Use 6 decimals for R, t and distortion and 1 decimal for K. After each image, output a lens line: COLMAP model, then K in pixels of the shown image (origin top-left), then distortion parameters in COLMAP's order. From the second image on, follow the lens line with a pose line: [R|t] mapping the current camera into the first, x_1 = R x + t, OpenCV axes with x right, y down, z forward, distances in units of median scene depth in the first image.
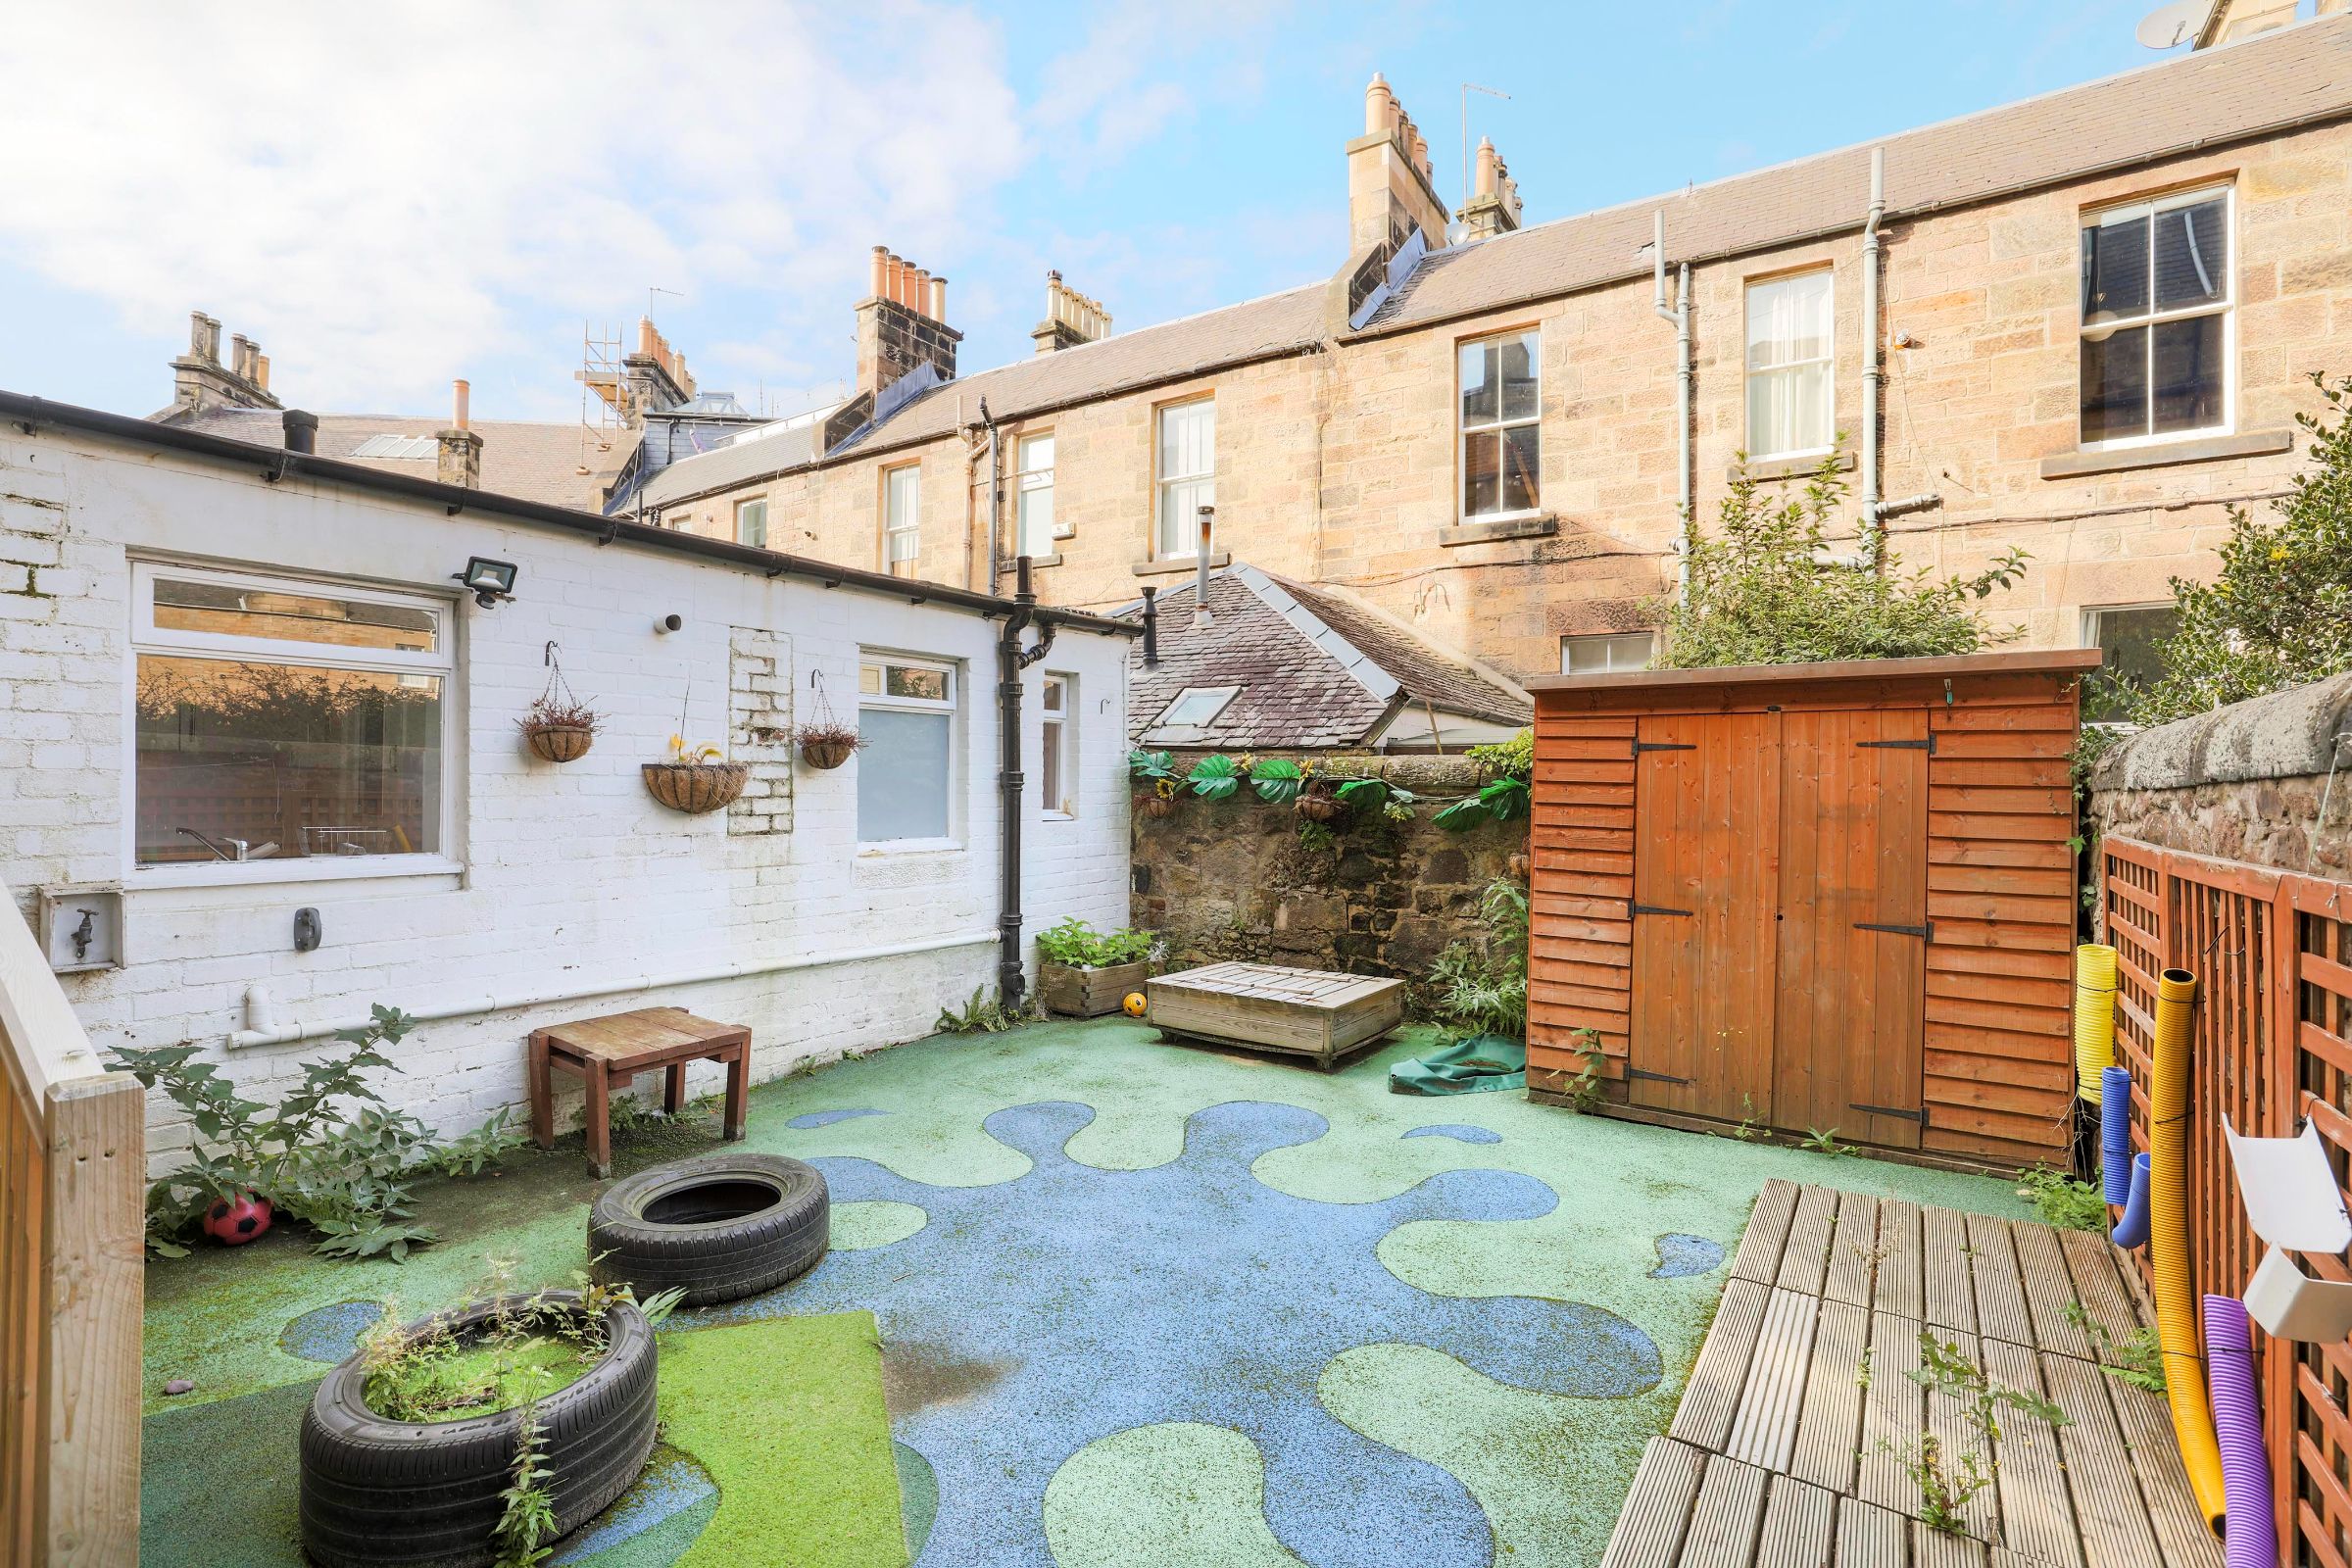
lens RADIAL K [[1067.9, 0, 1172.0], [0, 1067.9, 783.2], [0, 0, 1]] dist [-0.045155, 0.019661]
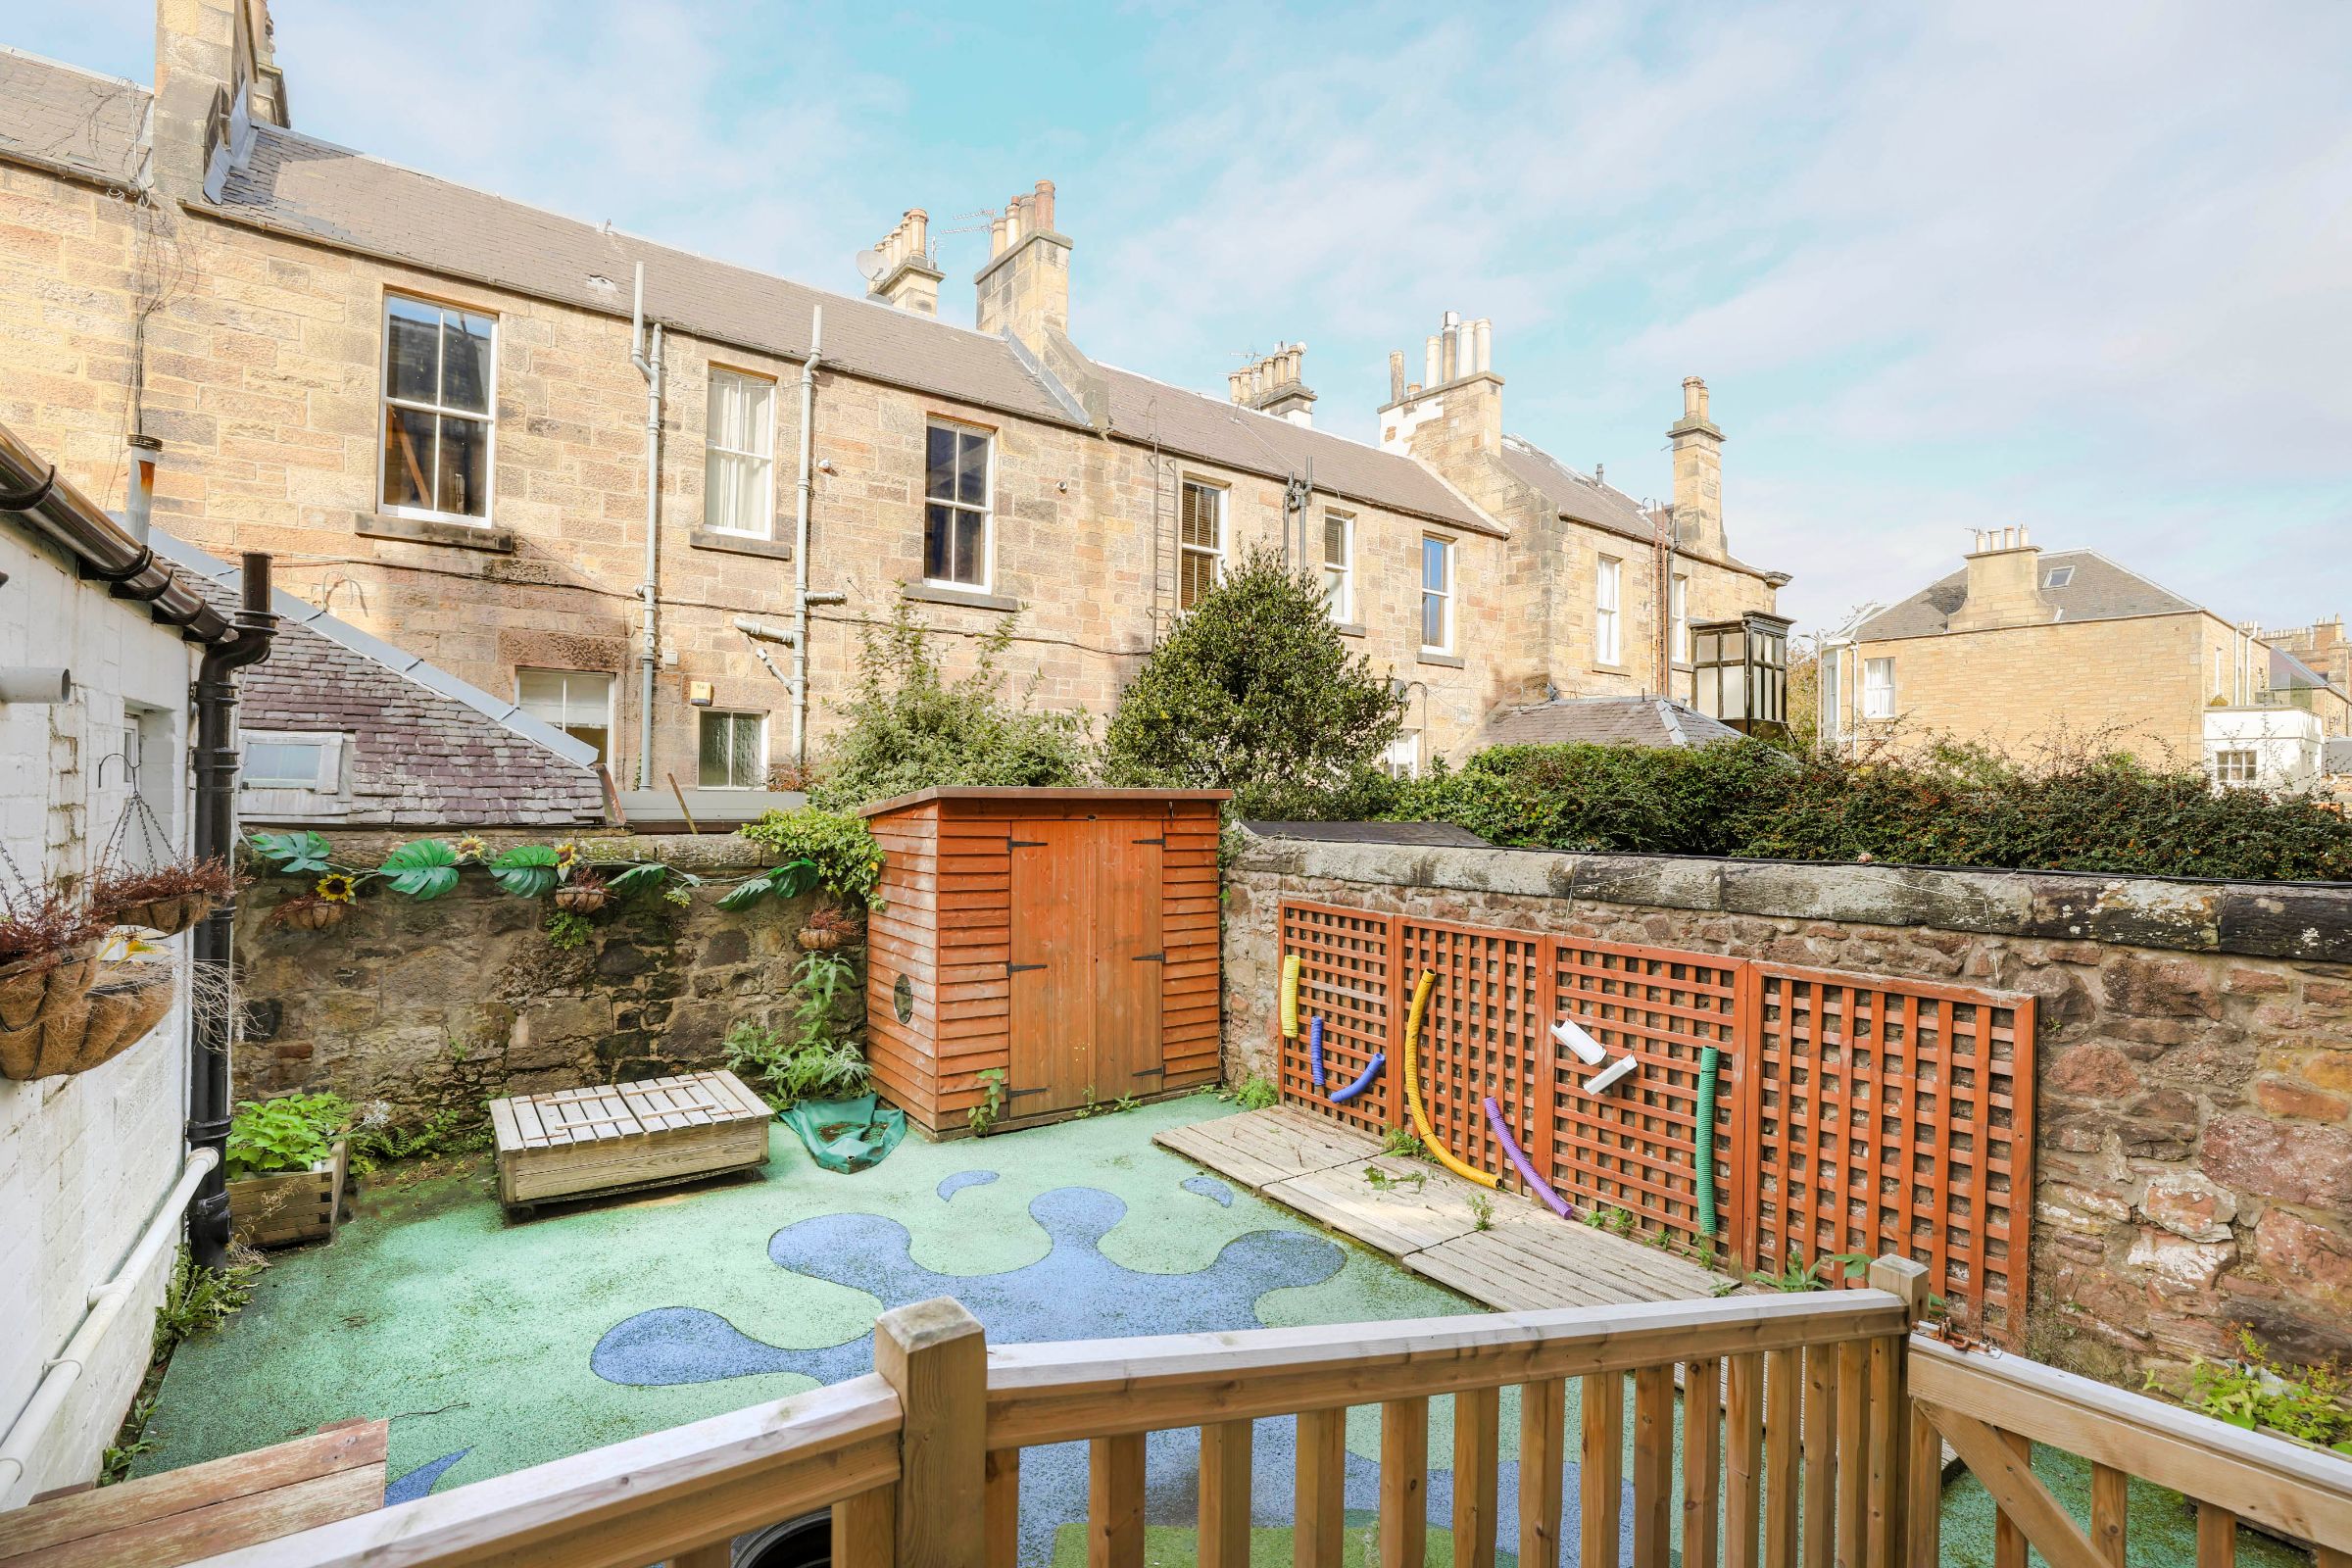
lens RADIAL K [[1067.9, 0, 1172.0], [0, 1067.9, 783.2], [0, 0, 1]] dist [-0.045155, 0.019661]
pose [[0.347006, 0.003502, 0.937856, -0.483882], [-0.015011, 0.999886, 0.001820, -0.076688], [-0.937743, -0.014710, 0.347019, 0.241050]]
